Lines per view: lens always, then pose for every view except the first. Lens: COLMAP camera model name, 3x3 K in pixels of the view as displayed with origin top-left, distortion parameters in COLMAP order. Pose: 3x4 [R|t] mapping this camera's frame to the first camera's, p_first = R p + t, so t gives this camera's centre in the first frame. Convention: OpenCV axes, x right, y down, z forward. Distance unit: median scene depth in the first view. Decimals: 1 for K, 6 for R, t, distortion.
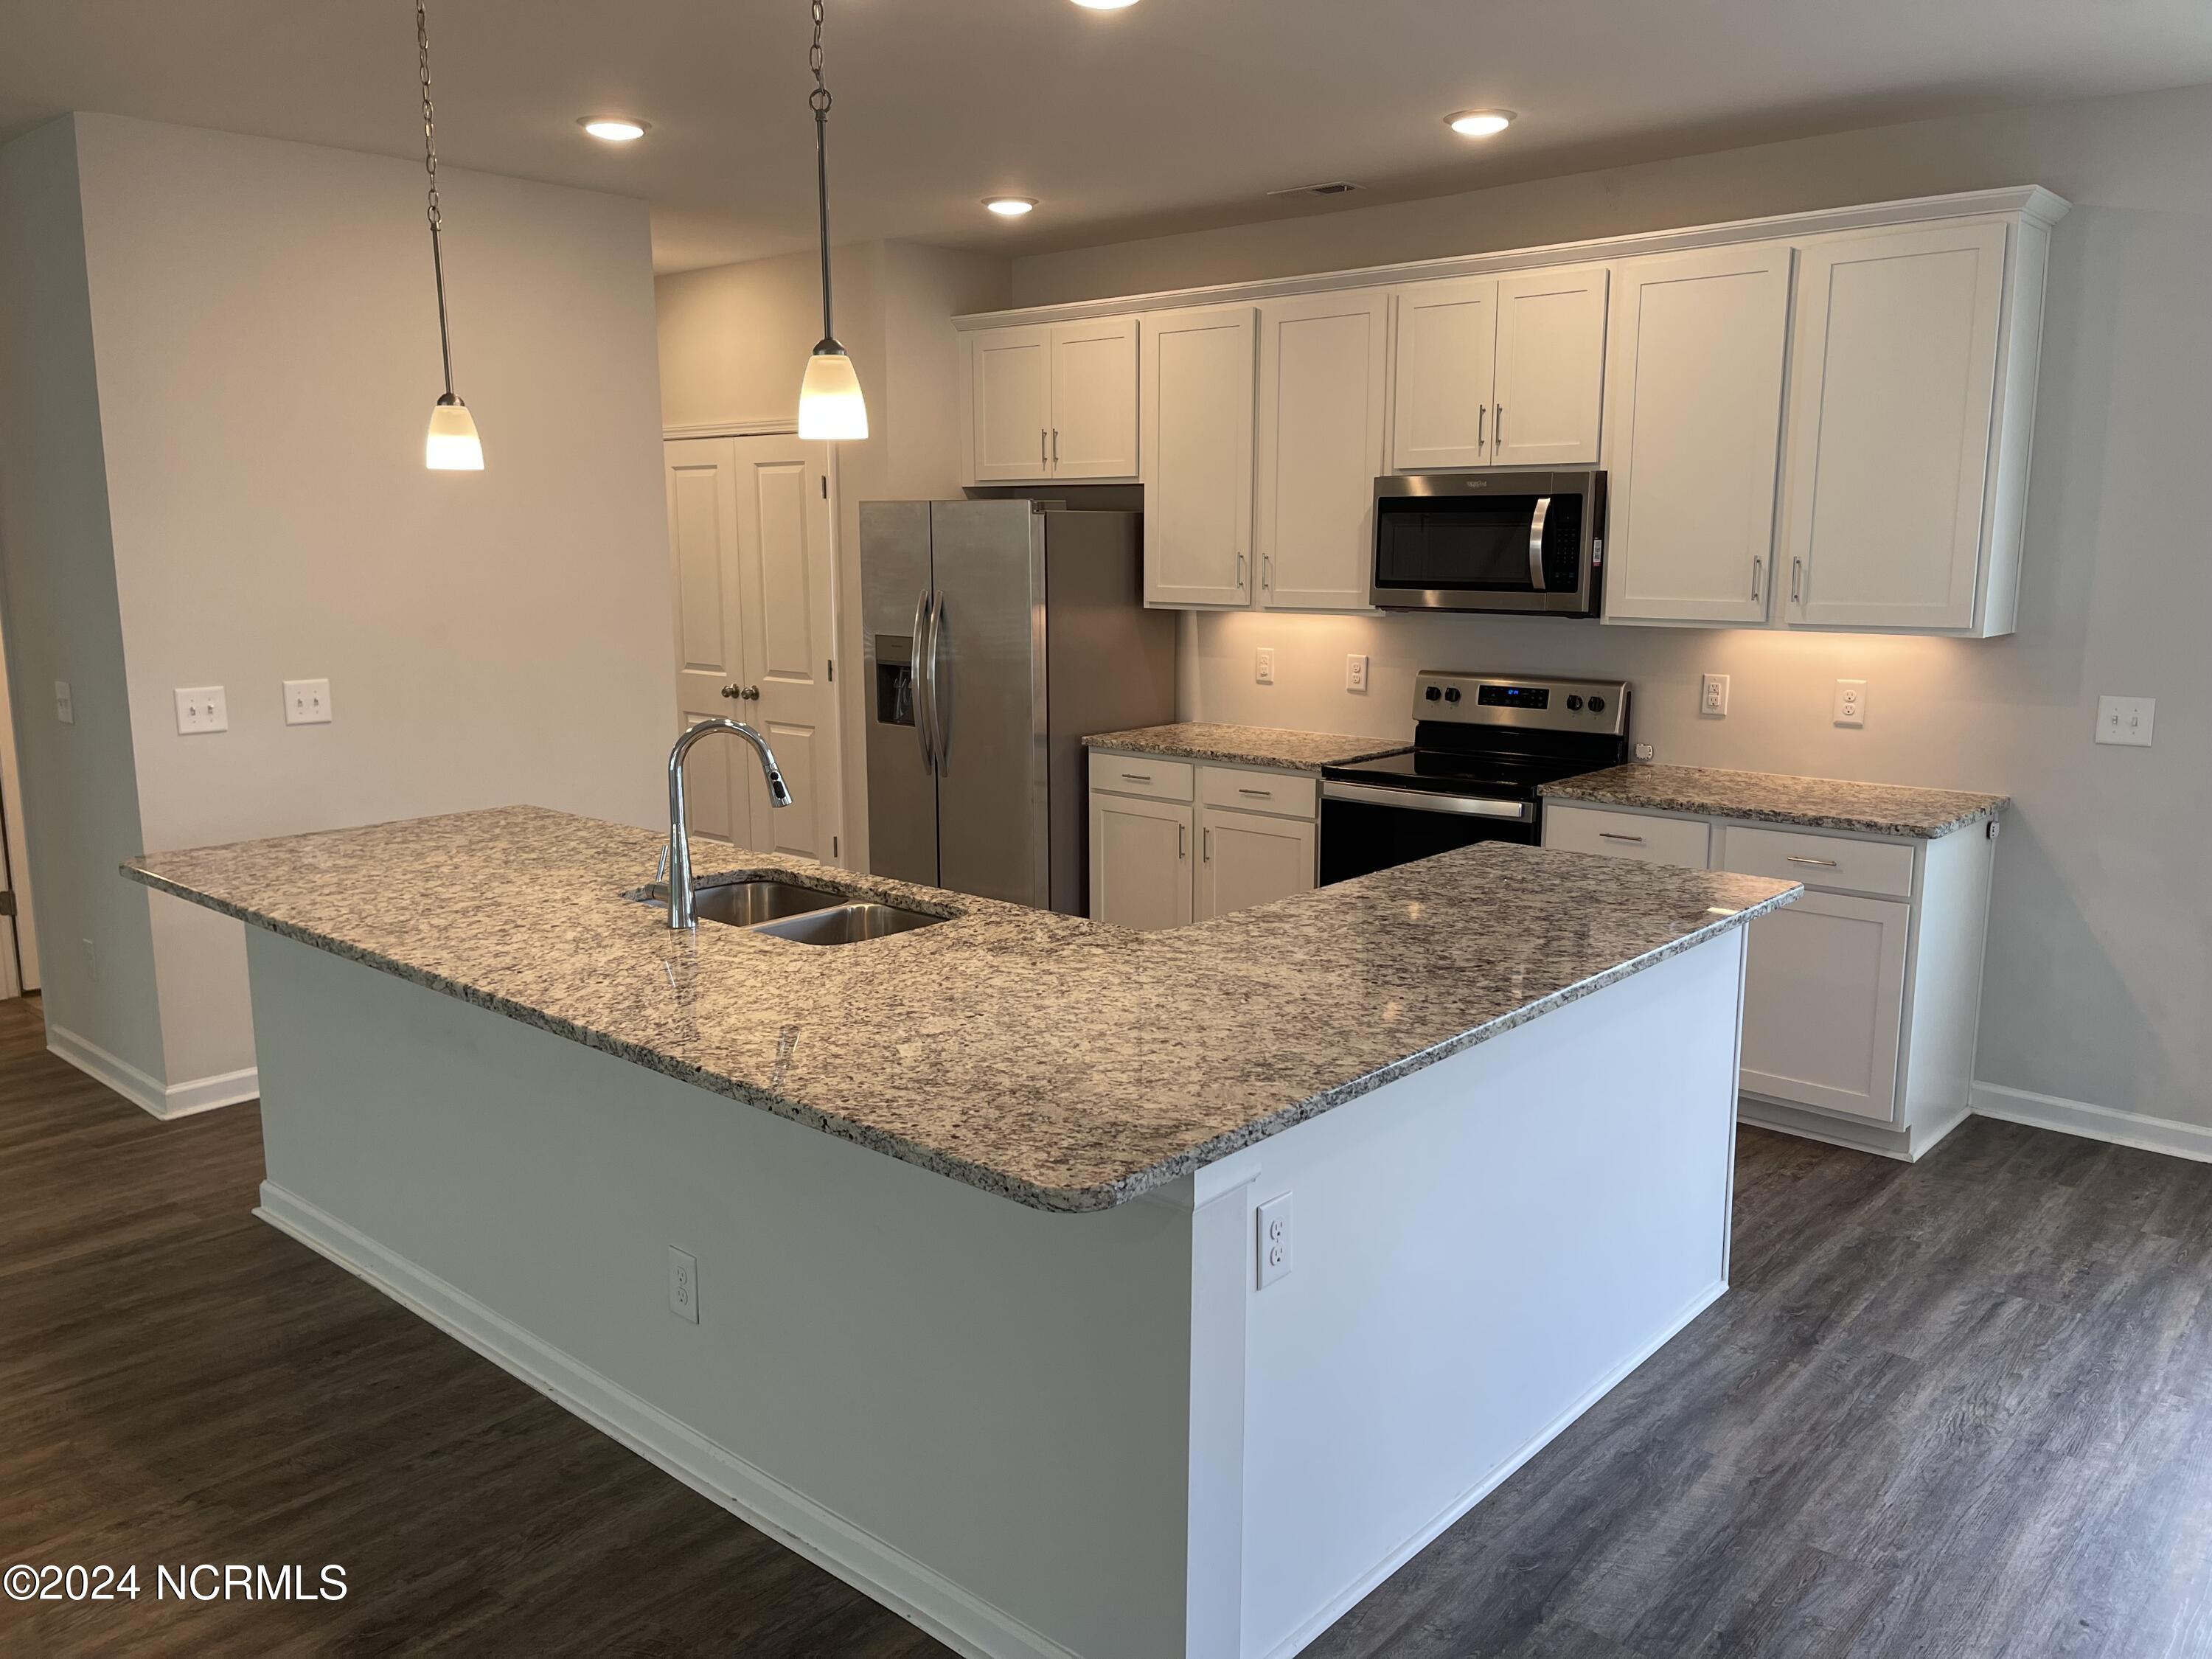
lens RADIAL K [[1667.1, 0, 1105.9], [0, 1667.1, 825.0], [0, 0, 1]] dist [0.056147, -0.070271]
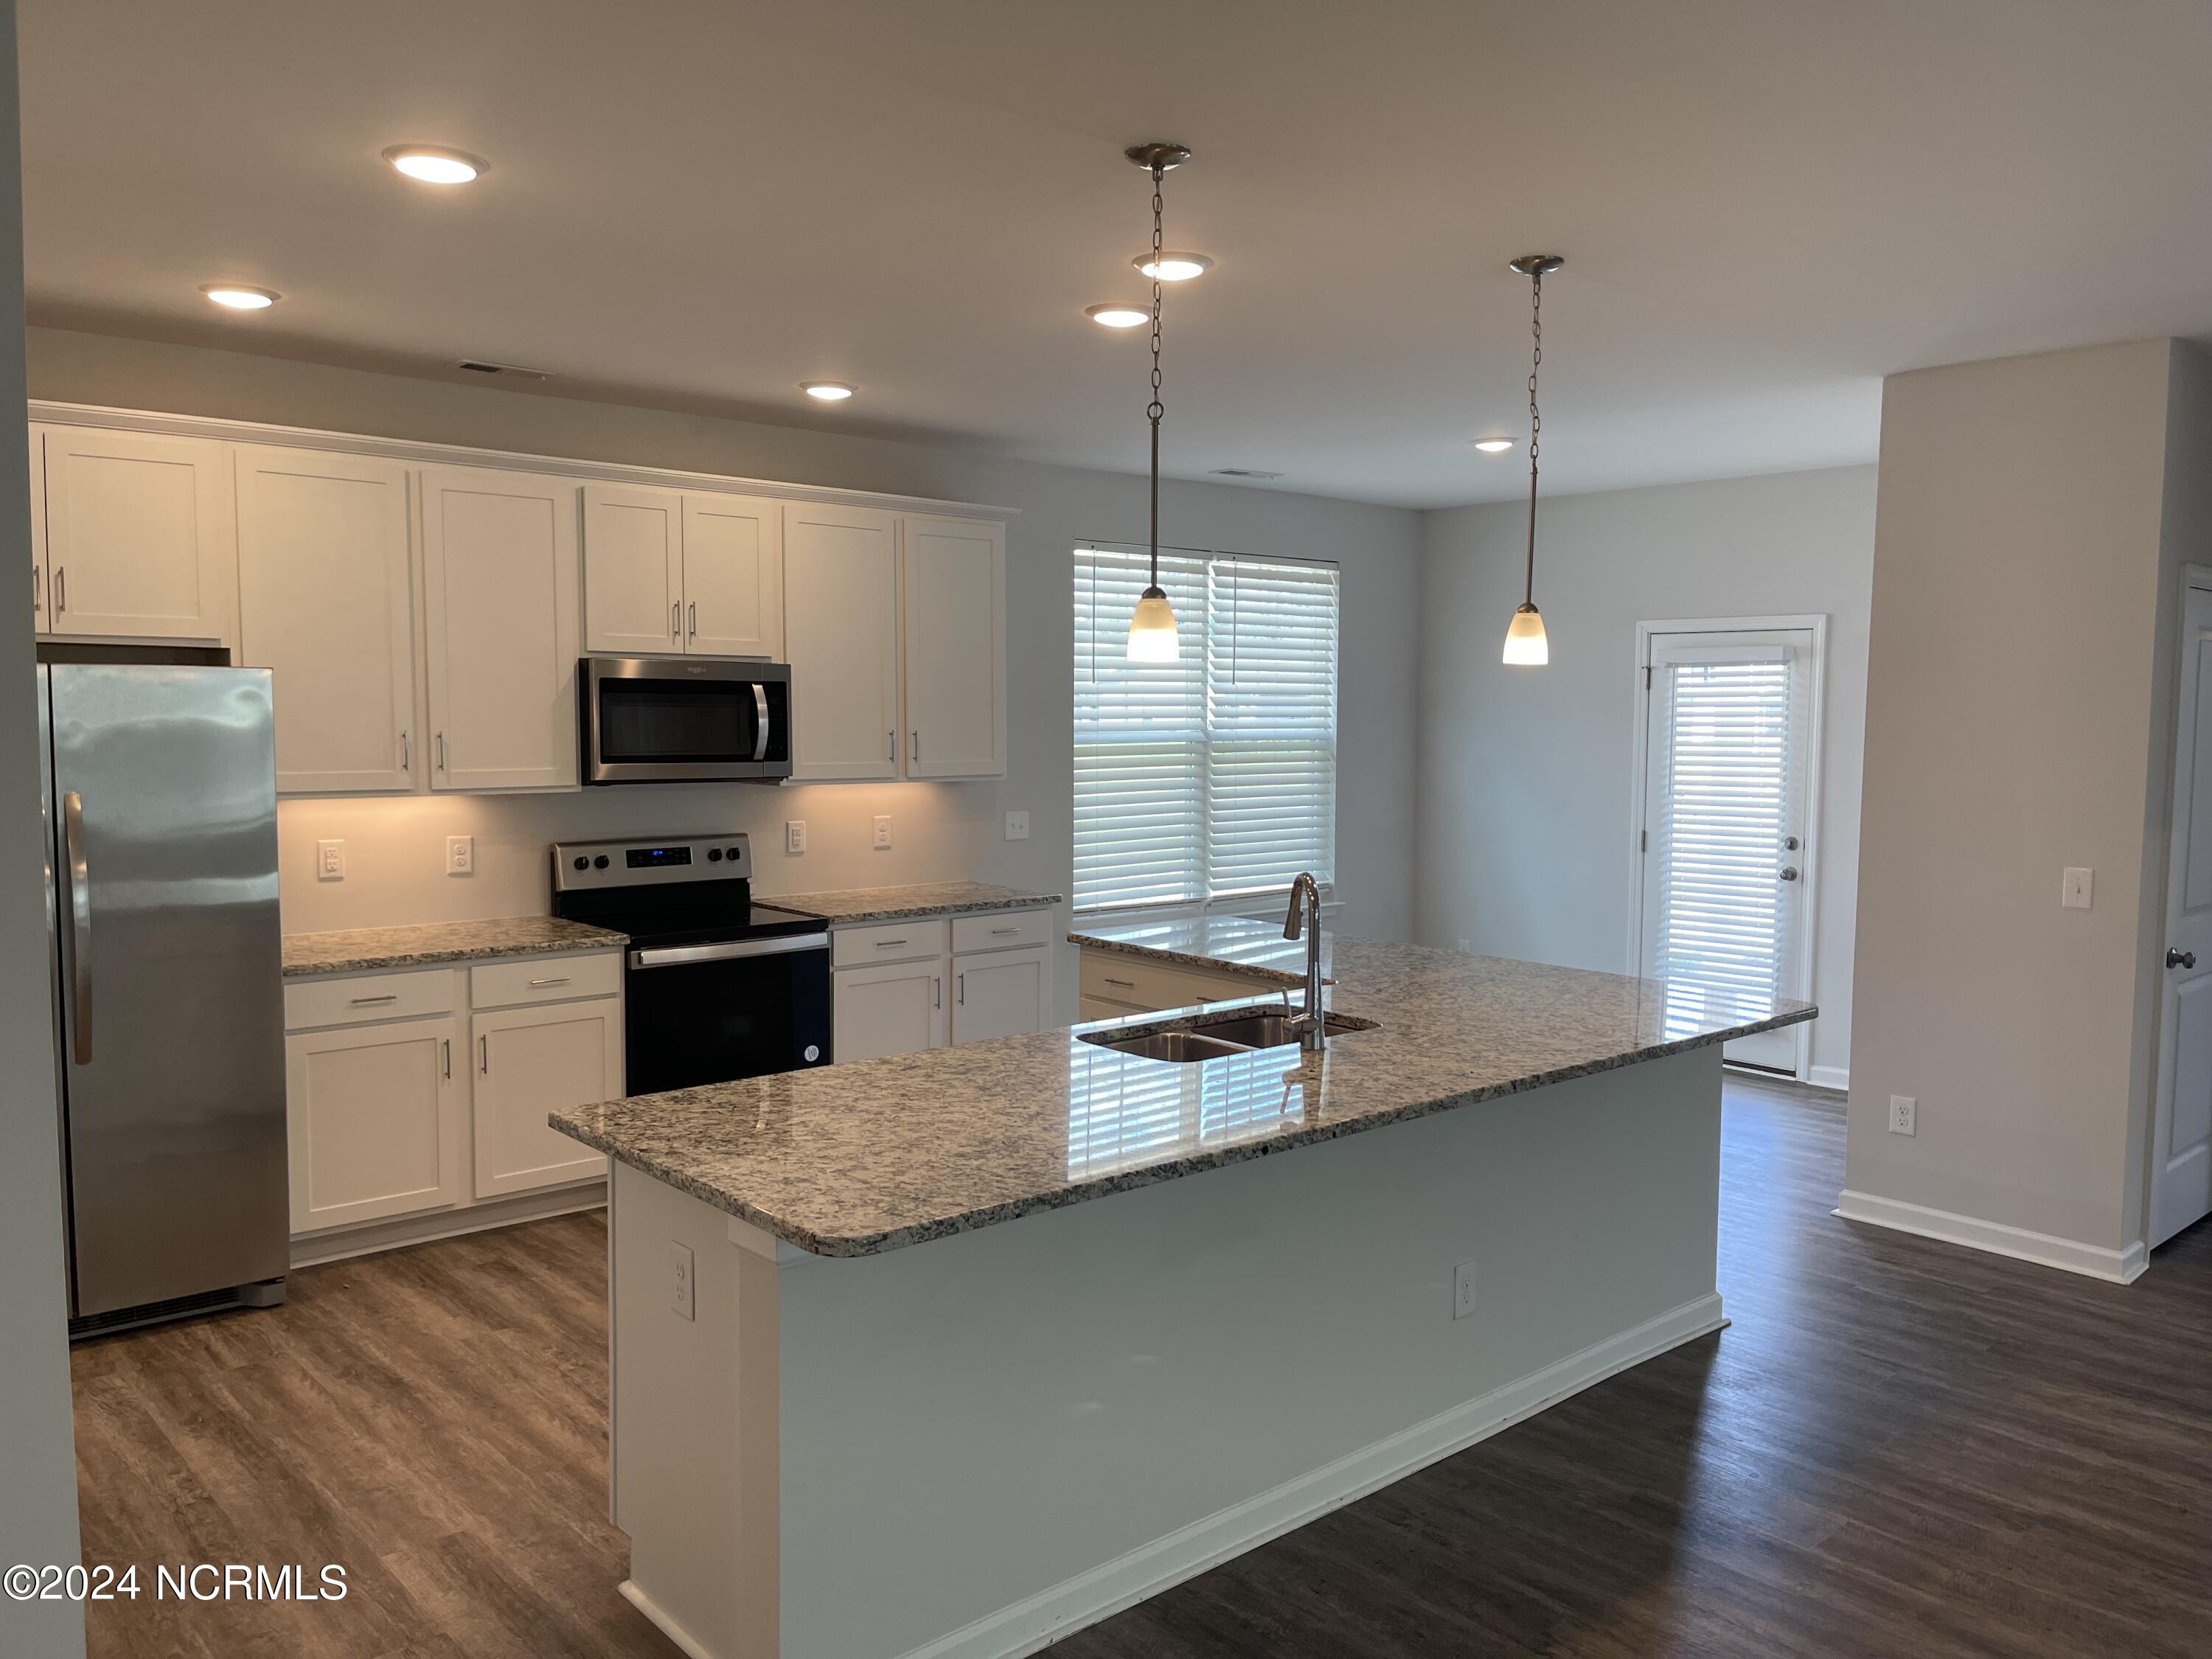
lens RADIAL K [[1667.1, 0, 1111.0], [0, 1667.1, 837.1], [0, 0, 1]] dist [0.056147, -0.070271]
pose [[0.102373, -0.068898, 0.992357, -0.861626], [0.168463, 0.984390, 0.050966, -0.099340], [-0.980378, 0.161958, 0.112382, 0.599612]]
